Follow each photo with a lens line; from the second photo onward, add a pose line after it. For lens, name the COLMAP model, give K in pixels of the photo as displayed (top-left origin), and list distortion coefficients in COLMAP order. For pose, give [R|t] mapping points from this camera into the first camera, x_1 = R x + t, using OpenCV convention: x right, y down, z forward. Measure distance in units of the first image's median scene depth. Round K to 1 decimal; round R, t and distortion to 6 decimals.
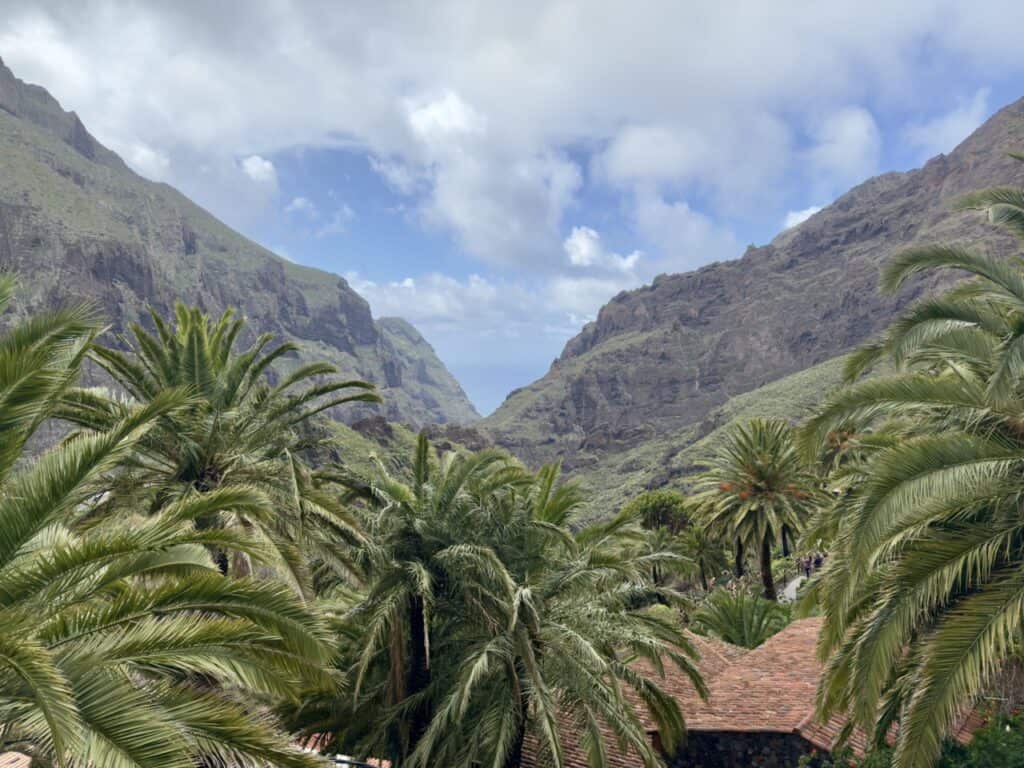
lens RADIAL K [[719.8, 0, 517.8], [0, 719.8, 394.8], [0, 0, 1]] dist [0.015429, -0.017807]
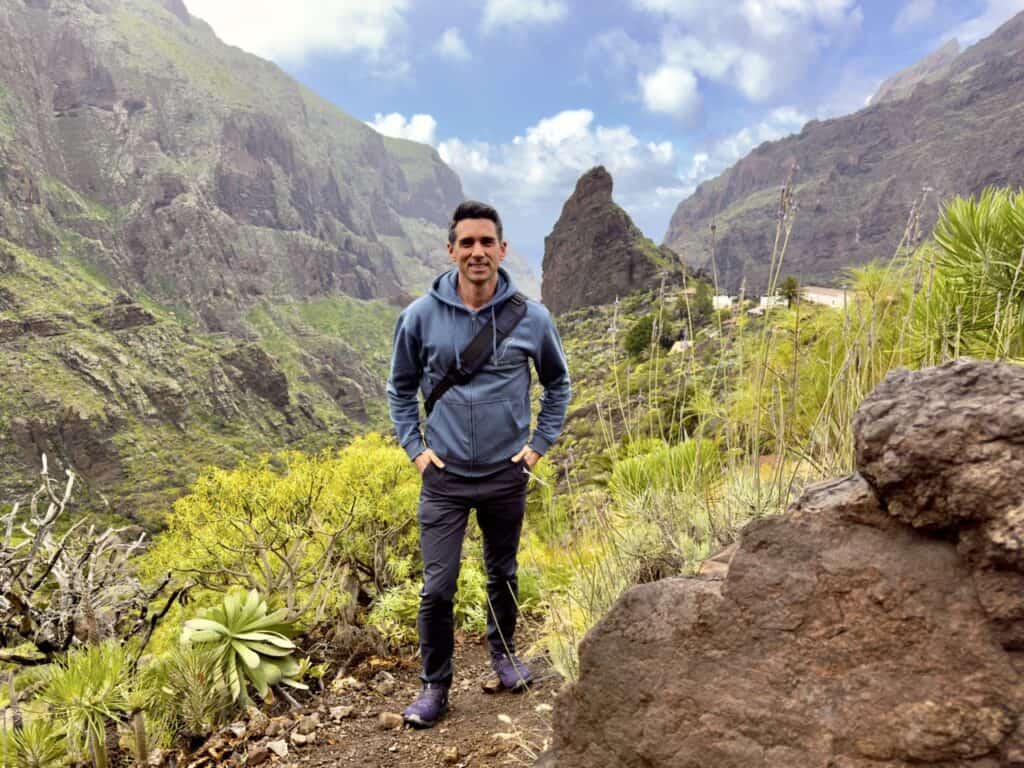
lens RADIAL K [[719.8, 0, 515.5], [0, 719.8, 382.9], [0, 0, 1]] dist [0.015429, -0.017807]
pose [[0.998669, -0.047875, -0.019199, -0.205159], [0.050204, 0.987596, 0.148775, 0.012783], [0.011838, -0.149541, 0.988685, 0.008980]]
